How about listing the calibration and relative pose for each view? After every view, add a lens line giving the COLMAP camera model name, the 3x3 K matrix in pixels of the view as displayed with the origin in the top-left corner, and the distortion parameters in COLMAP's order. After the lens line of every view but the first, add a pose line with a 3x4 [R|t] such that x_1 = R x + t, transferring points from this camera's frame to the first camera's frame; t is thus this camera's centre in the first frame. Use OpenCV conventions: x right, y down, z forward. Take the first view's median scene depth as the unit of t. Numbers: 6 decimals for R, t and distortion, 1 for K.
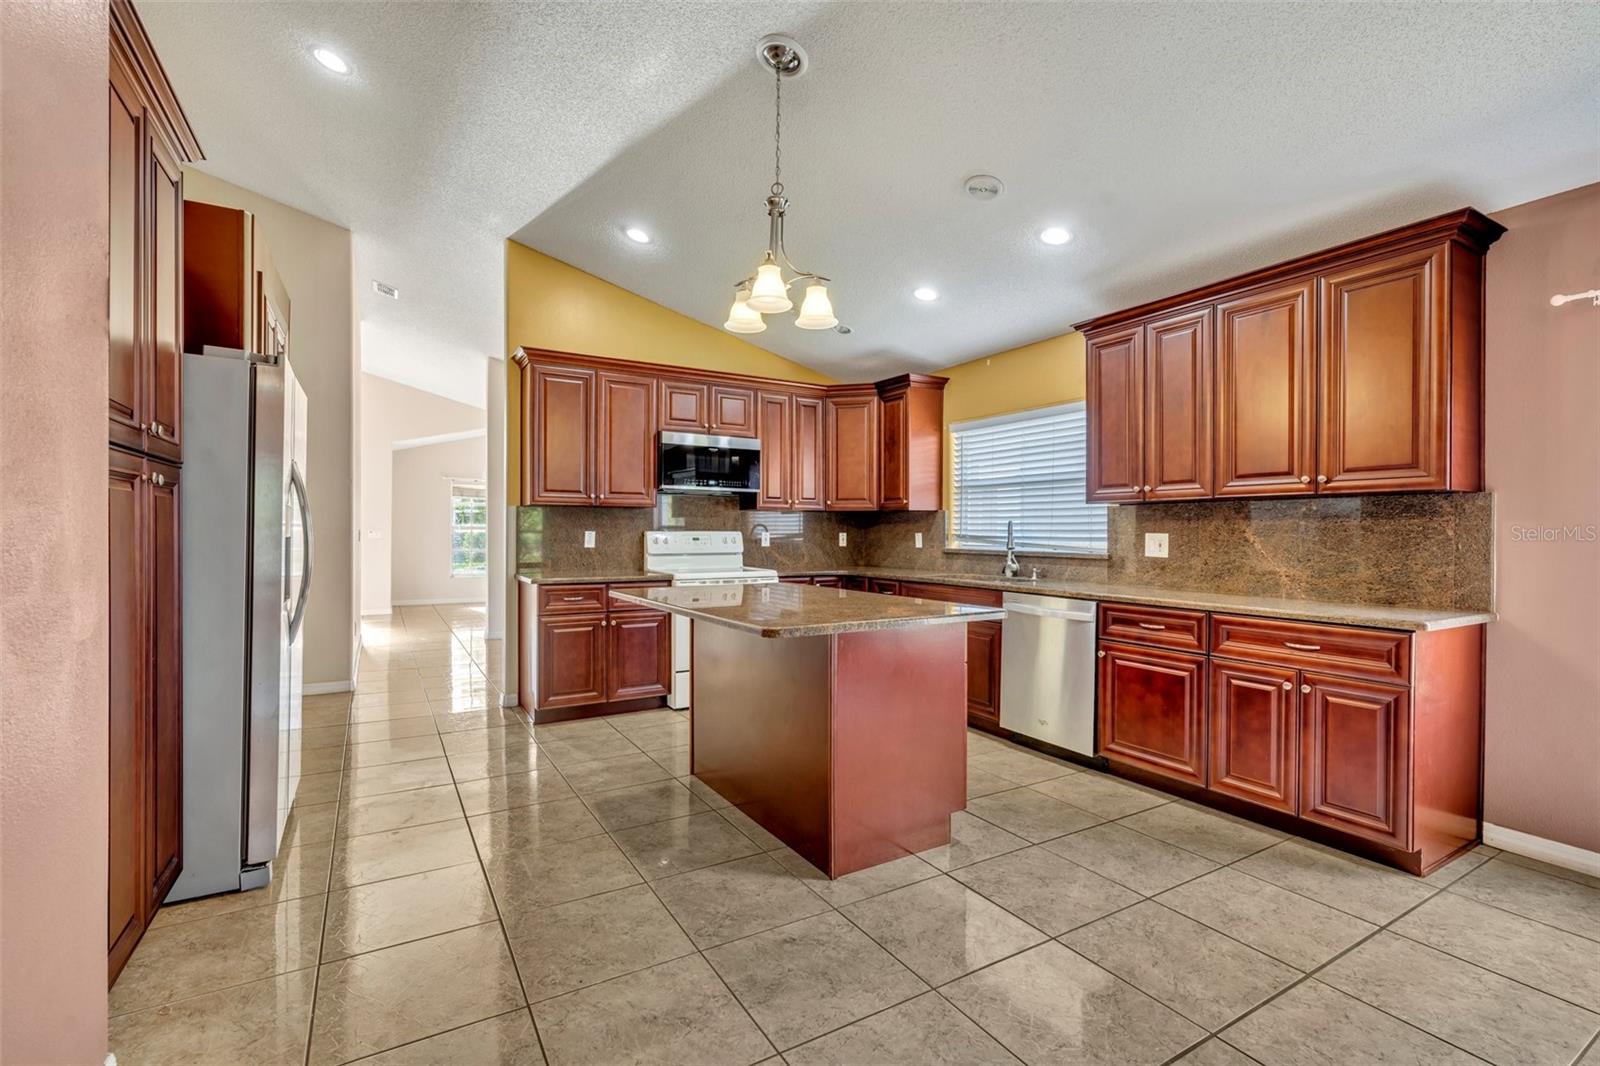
lens RADIAL K [[737.8, 0, 837.0], [0, 737.8, 537.5], [0, 0, 1]] dist [-0.001407, -0.000135]
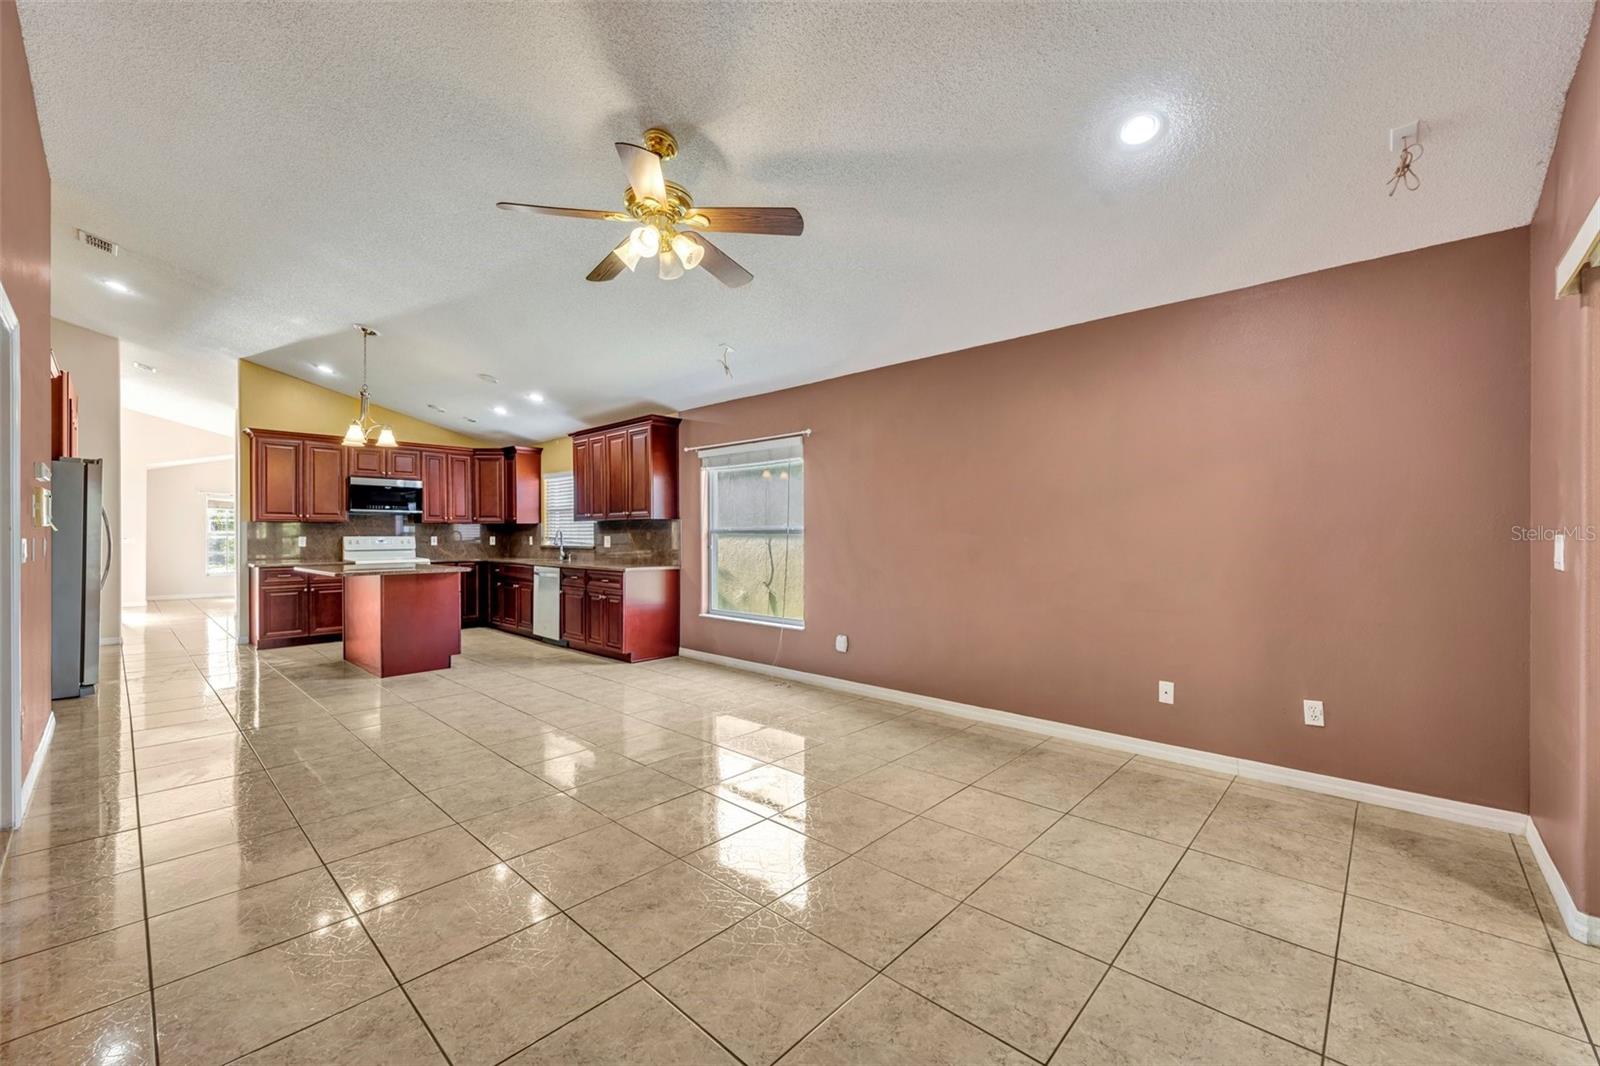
lens RADIAL K [[633.6, 0, 800.4], [0, 633.6, 536.1], [0, 0, 1]] dist [-0.001441, -0.000126]
pose [[0.964985, -0.006332, 0.262230, 0.439442], [0.007787, 0.999960, -0.004511, 0.006553], [-0.262191, 0.006395, 0.964995, -0.779701]]
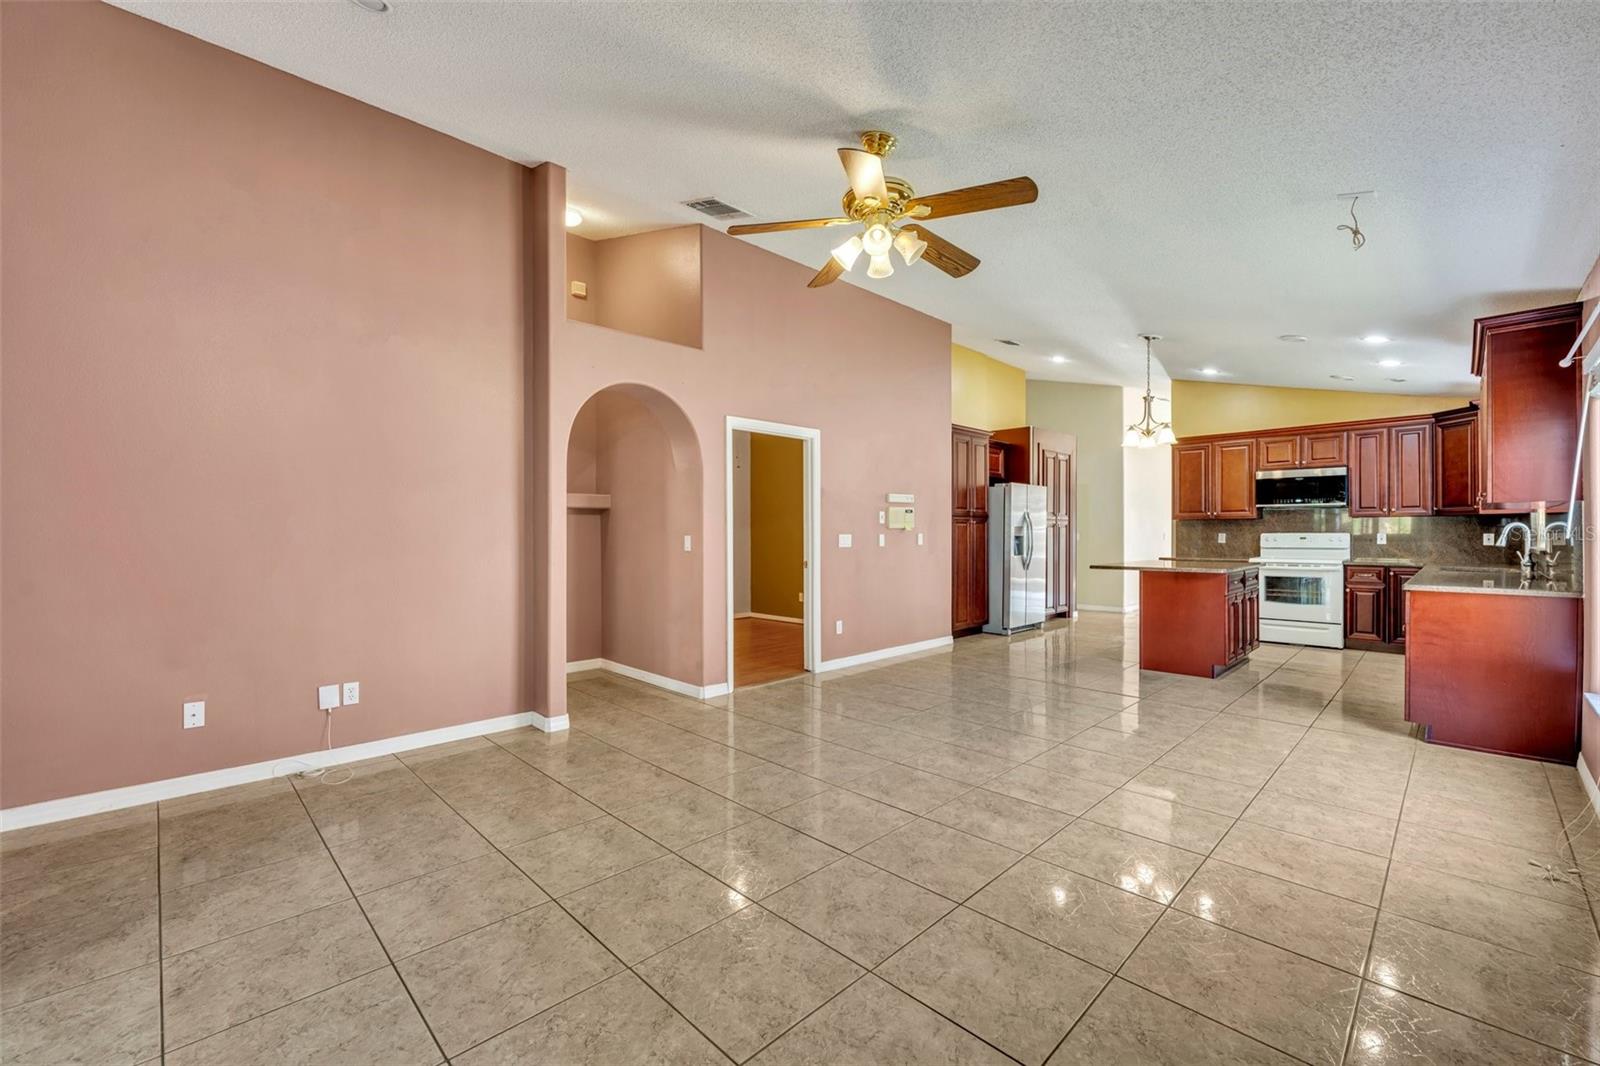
lens RADIAL K [[627.9, 0, 781.6], [0, 627.9, 535.2], [0, 0, 1]] dist [-0.000469, 0.000009]
pose [[0.232754, -0.002697, -0.972532, 1.015518], [-0.003979, 0.999985, -0.003725, 0.006499], [0.972528, 0.004736, 0.232739, -0.400343]]
